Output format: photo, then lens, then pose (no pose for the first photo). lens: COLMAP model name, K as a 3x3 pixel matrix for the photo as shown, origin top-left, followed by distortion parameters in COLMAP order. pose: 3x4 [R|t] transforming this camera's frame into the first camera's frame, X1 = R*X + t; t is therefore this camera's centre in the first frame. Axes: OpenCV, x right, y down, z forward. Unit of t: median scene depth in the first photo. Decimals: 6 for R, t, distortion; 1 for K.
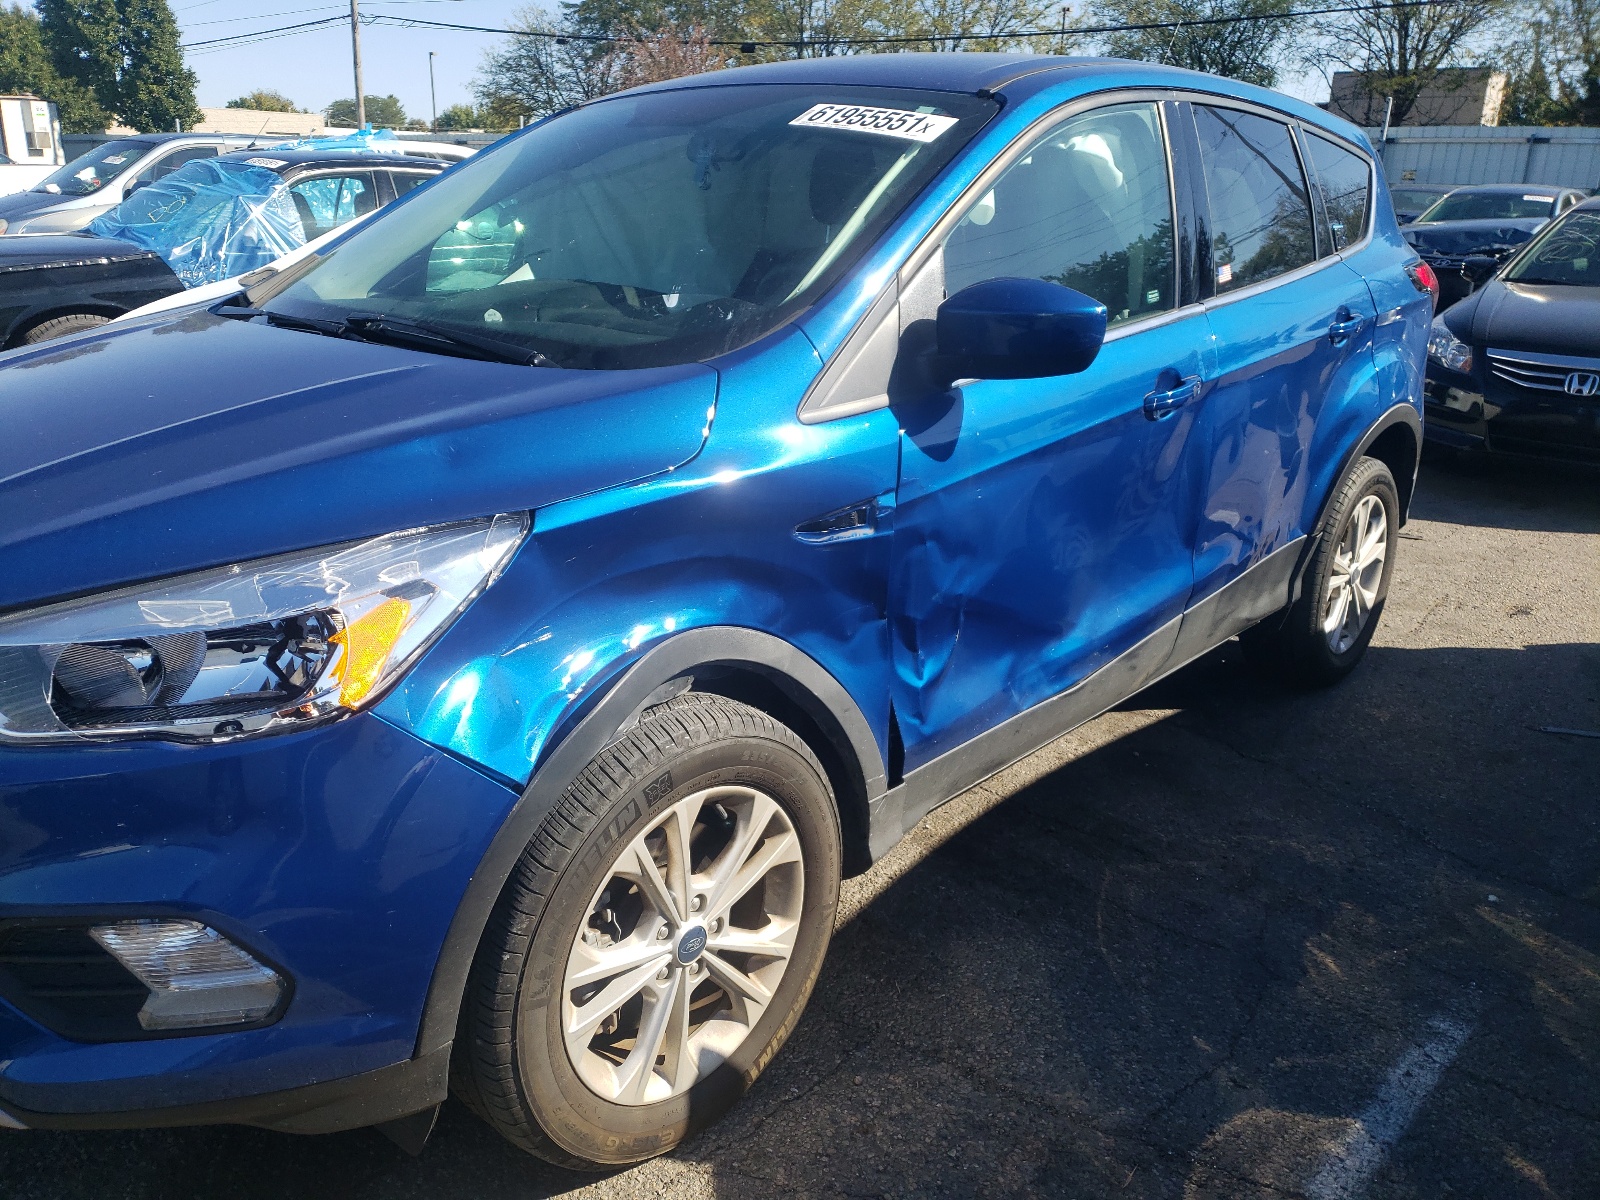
lens RADIAL K [[1266.0, 0, 800.0], [0, 1266.0, 600.0], [0, 0, 1]] dist [0.039411, -0.039882]
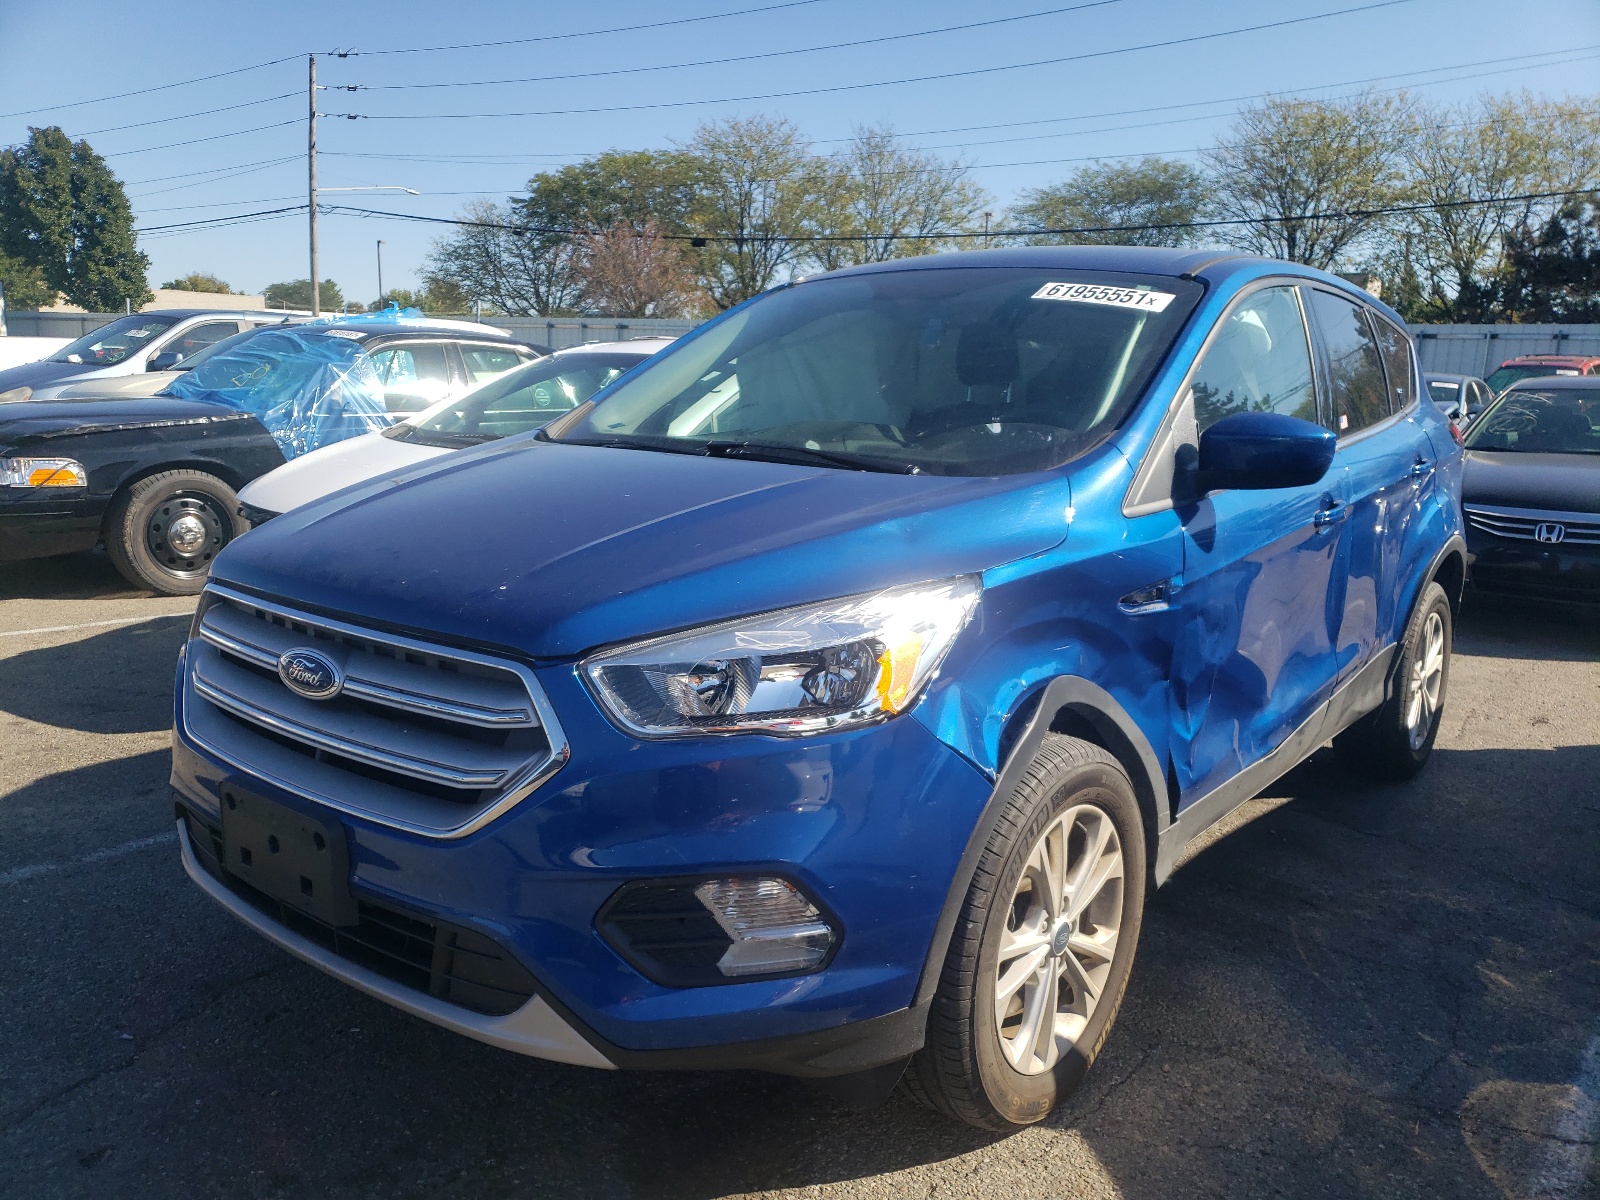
lens RADIAL K [[1284.9, 0, 800.0], [0, 1284.9, 600.0], [0, 0, 1]] dist [0.003362, 0.011300]
pose [[0.996797, -0.002370, 0.079938, -0.226713], [0.013441, 0.990308, -0.138236, 0.061797], [-0.078835, 0.138867, 0.987168, -0.126039]]
